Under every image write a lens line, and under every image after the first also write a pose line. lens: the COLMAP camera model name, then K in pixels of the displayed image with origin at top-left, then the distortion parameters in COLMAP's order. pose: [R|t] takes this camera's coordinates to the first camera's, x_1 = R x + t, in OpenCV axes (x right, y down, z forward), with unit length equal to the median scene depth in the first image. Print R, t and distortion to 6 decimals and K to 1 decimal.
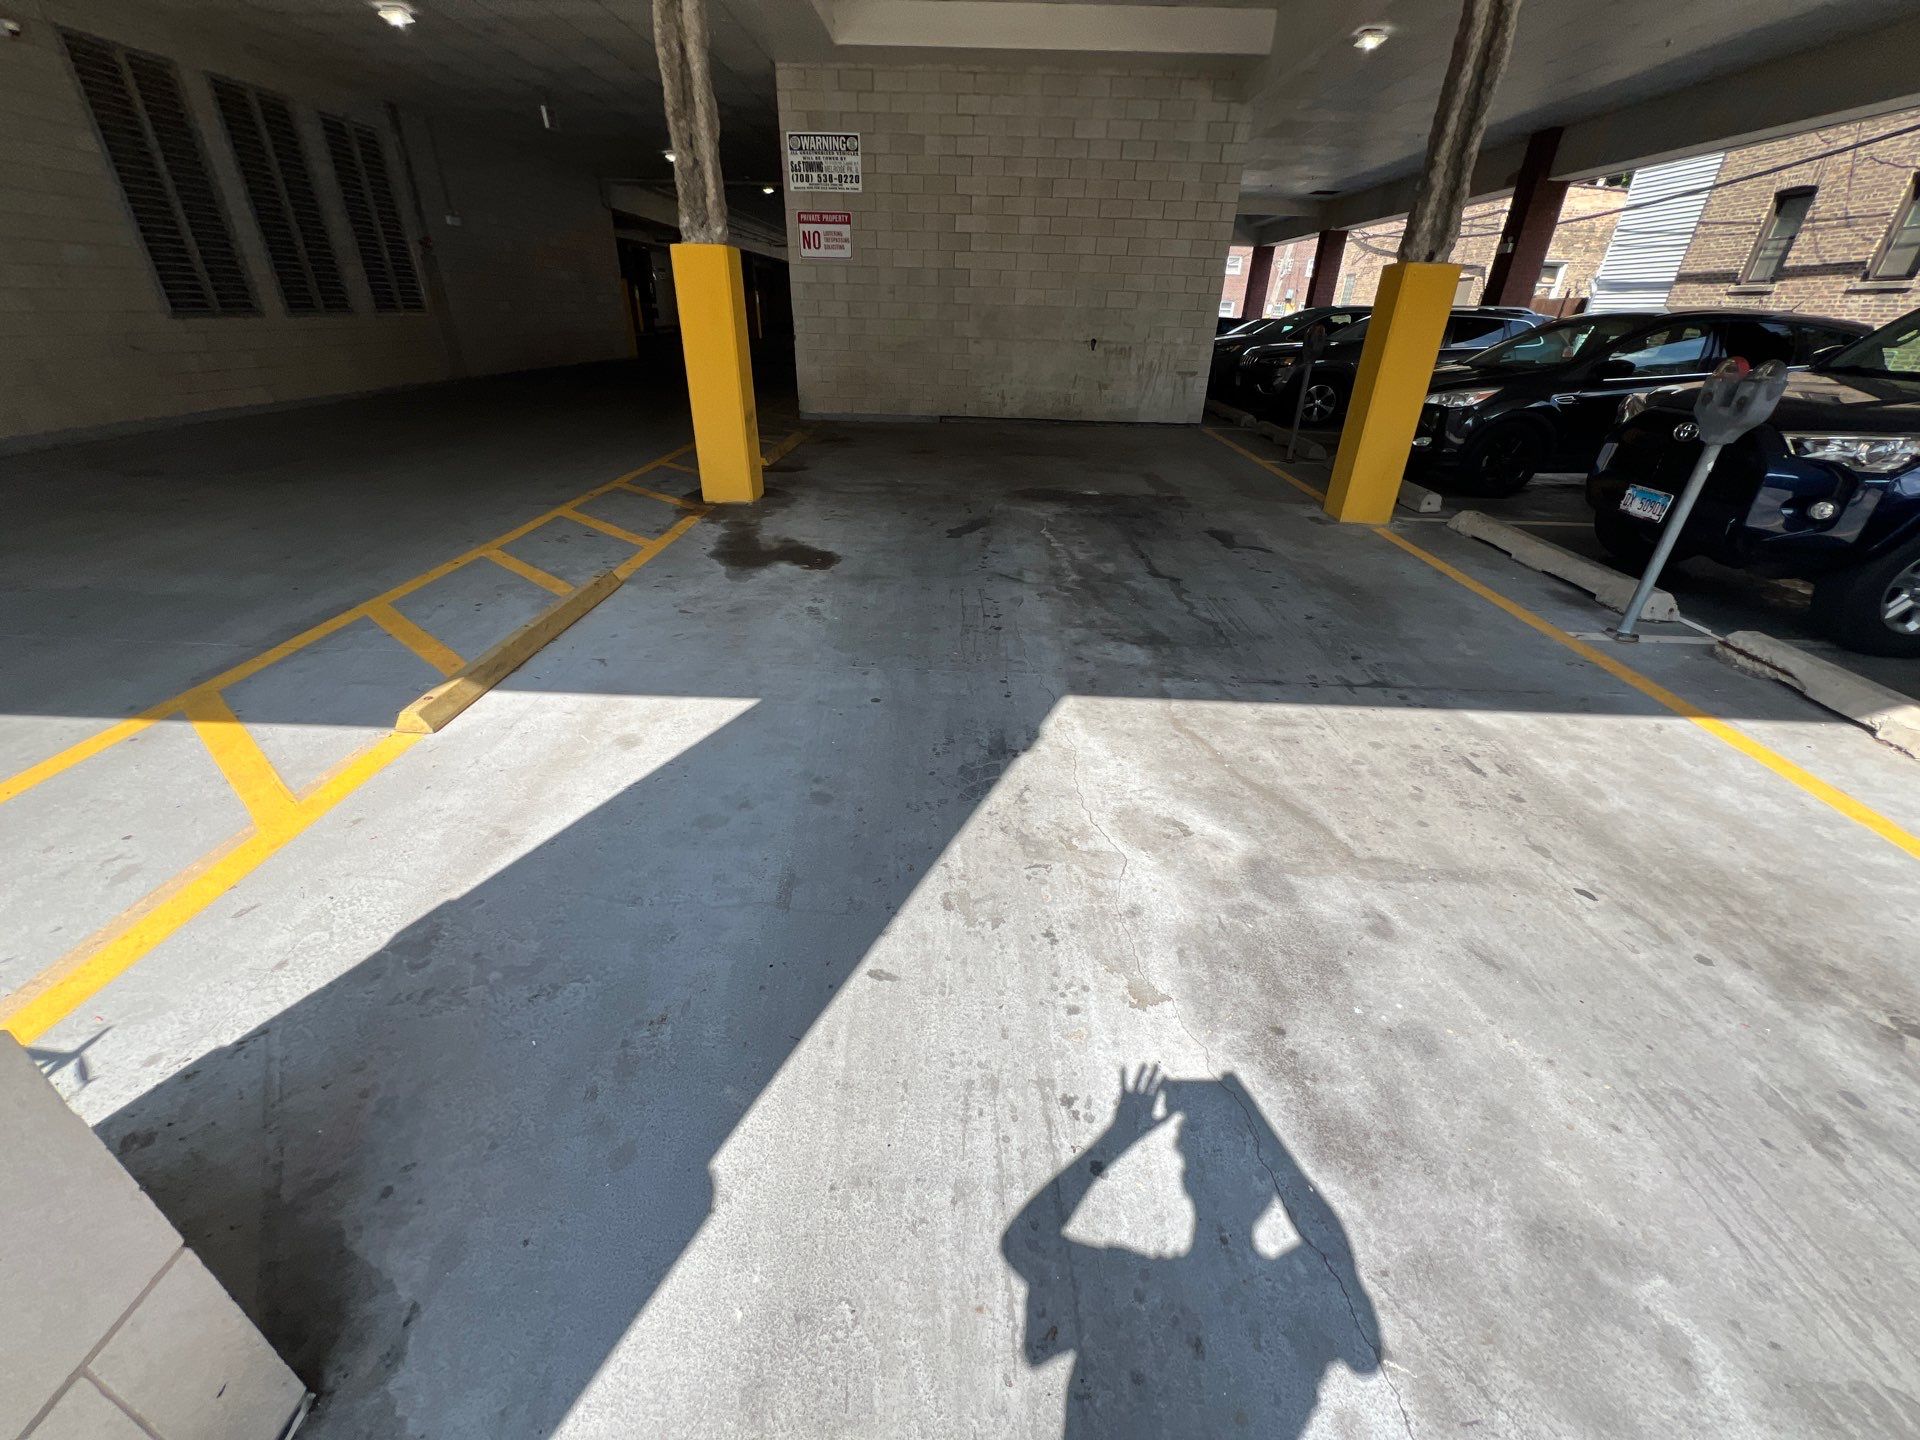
lens RADIAL K [[765.3, 0, 960.0], [0, 765.3, 720.0], [0, 0, 1]] dist [-0.000336, 0.000124]
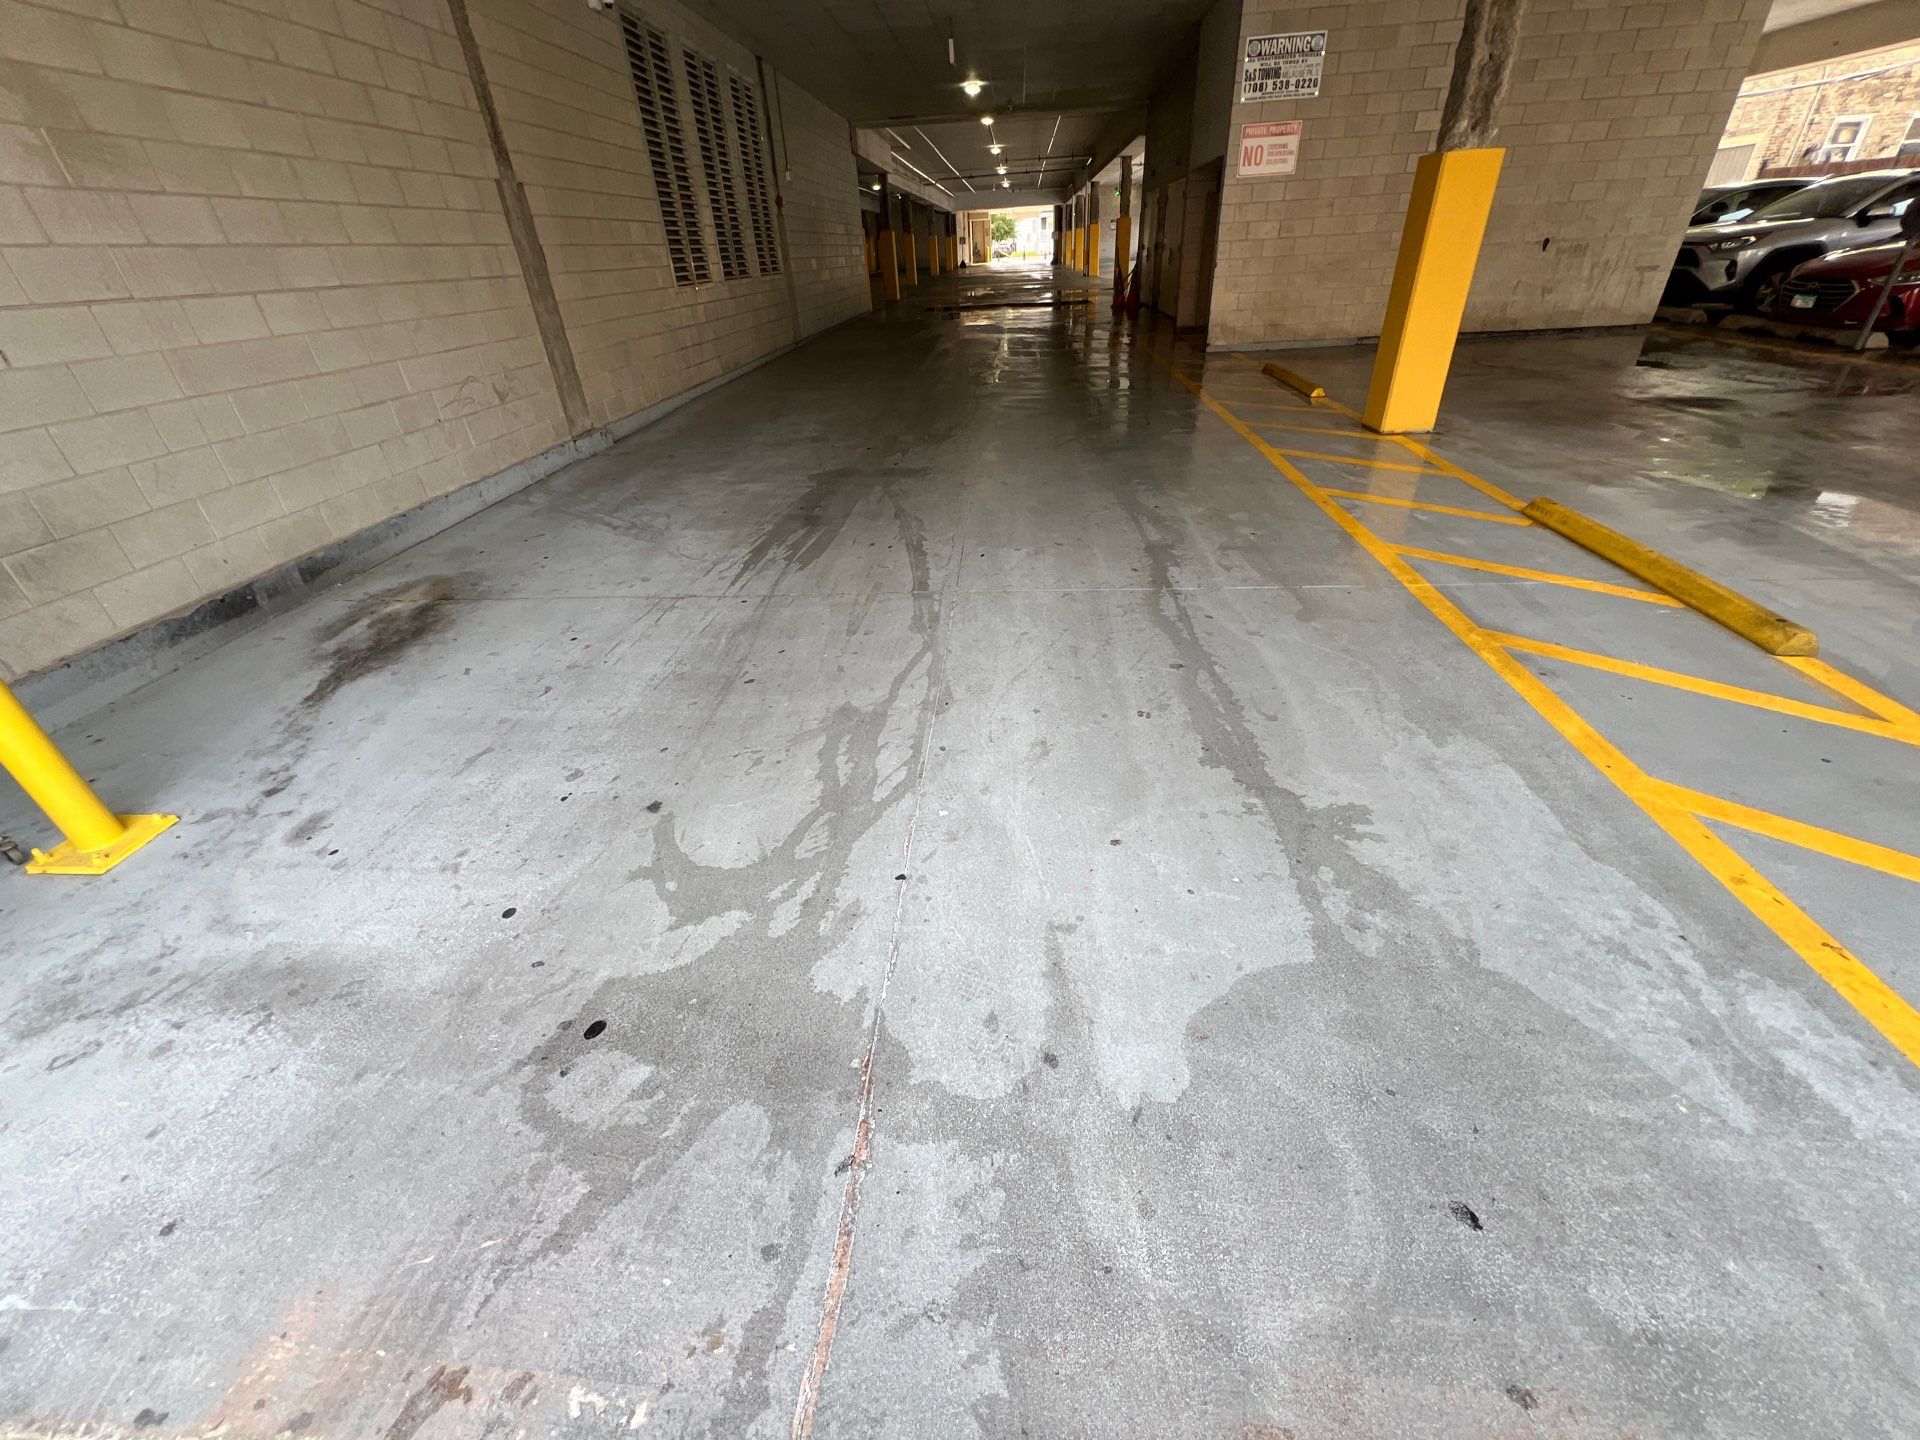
lens RADIAL K [[765.3, 0, 960.0], [0, 765.3, 720.0], [0, 0, 1]] dist [-0.000336, 0.000124]
pose [[0.996194, -0.041335, -0.076737, -0.492561], [0.046043, 0.997098, 0.060631, -0.003152], [0.074008, -0.063934, 0.995206, -0.016446]]
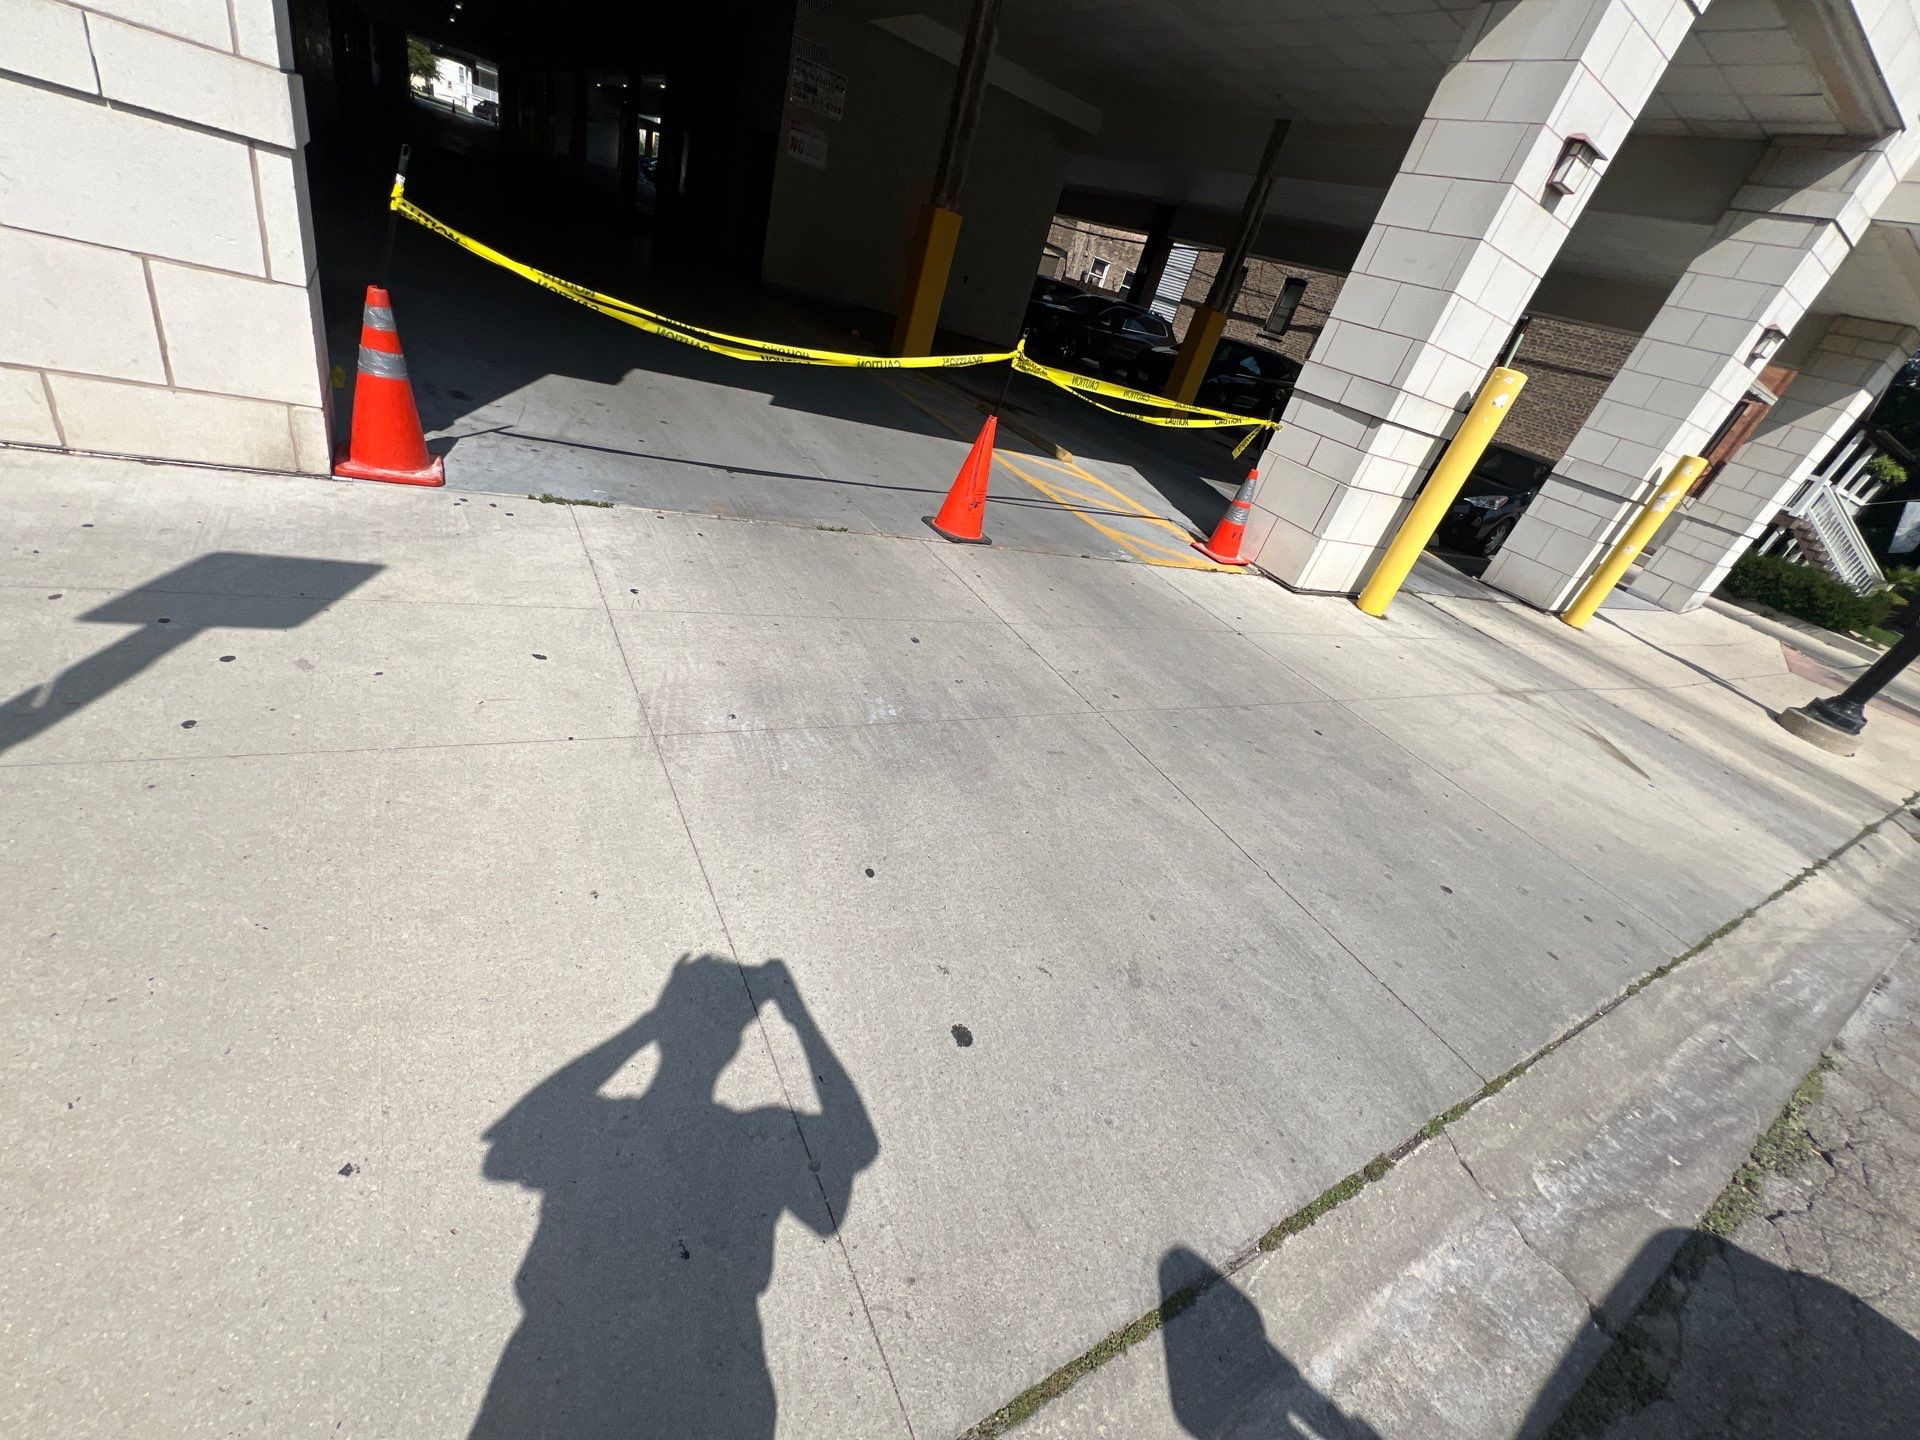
lens RADIAL K [[765.3, 0, 960.0], [0, 765.3, 720.0], [0, 0, 1]] dist [-0.000336, 0.000124]
pose [[0.827580, -0.082528, 0.555248, -0.734032], [0.008581, 0.990878, 0.134487, 0.156164], [-0.561282, -0.106534, 0.820739, -0.303680]]
